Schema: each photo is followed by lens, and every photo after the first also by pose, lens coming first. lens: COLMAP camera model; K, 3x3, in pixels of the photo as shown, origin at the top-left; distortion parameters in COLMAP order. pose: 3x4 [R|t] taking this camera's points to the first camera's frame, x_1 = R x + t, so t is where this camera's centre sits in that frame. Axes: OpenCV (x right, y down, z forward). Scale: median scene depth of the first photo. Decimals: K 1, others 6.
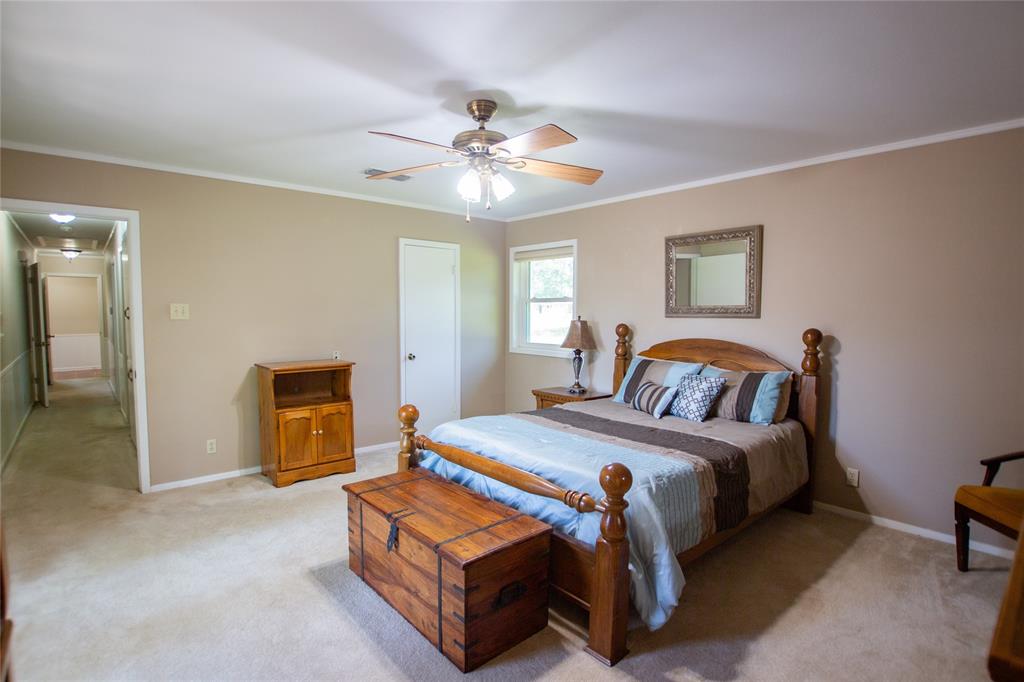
lens RADIAL K [[508.1, 0, 502.0], [0, 508.1, 347.6], [0, 0, 1]] dist [-0.031742, 0.002004]
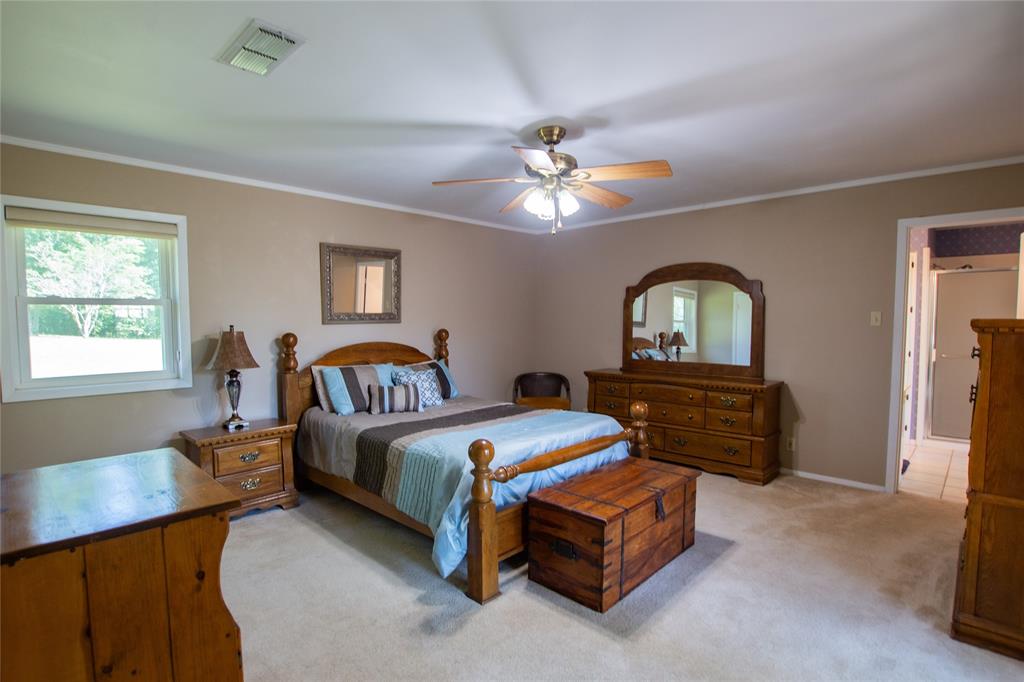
lens RADIAL K [[508.1, 0, 502.0], [0, 508.1, 347.6], [0, 0, 1]] dist [-0.031742, 0.002004]
pose [[-0.094789, -0.062232, 0.993550, -0.780081], [0.072742, 0.994943, 0.069259, -0.064710], [-0.992836, 0.078837, -0.089783, 0.842815]]
